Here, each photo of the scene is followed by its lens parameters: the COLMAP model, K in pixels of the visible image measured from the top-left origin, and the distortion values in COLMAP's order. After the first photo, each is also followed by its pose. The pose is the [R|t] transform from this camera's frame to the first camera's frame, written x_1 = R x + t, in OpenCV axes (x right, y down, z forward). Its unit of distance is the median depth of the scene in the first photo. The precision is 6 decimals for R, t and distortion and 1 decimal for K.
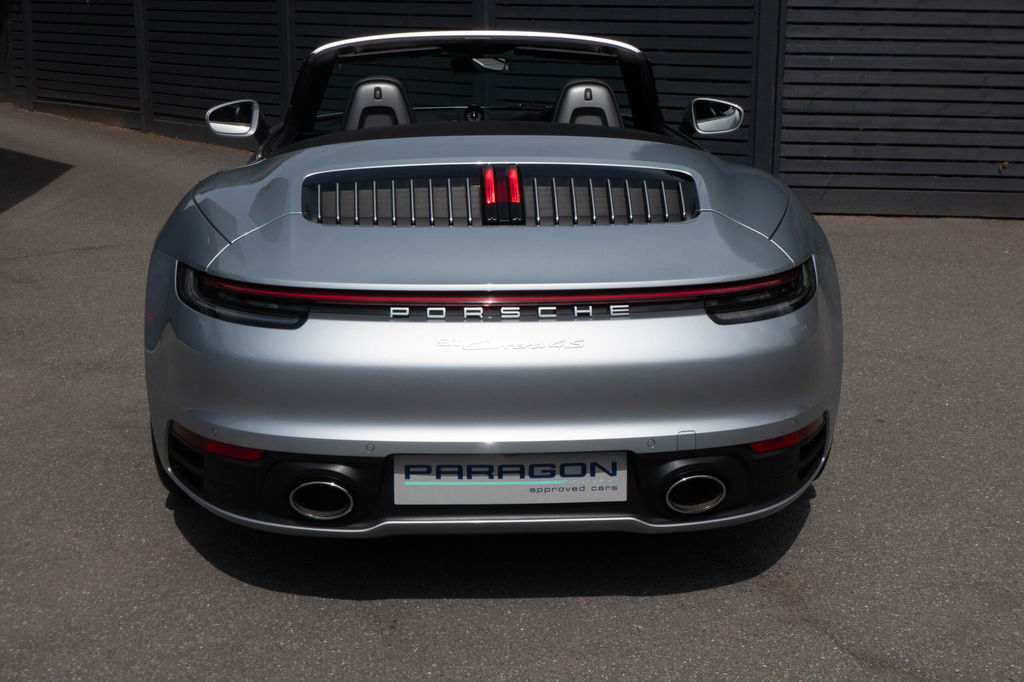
lens RADIAL K [[1489.4, 0, 511.2], [0, 1489.4, 319.7], [0, 0, 1]] dist [0.015913, -0.176741]
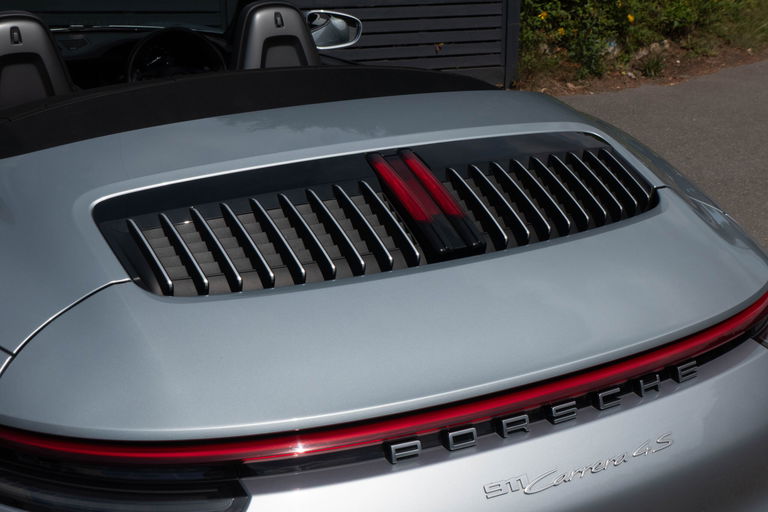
lens RADIAL K [[1117.0, 0, 383.4], [0, 1117.0, 240.0], [0, 0, 1]] dist [0.015913, -0.176741]
pose [[0.892596, -0.140641, 0.428359, -0.250043], [0.105566, 0.988885, 0.104702, -0.128431], [-0.438324, -0.048237, 0.897522, 0.601113]]
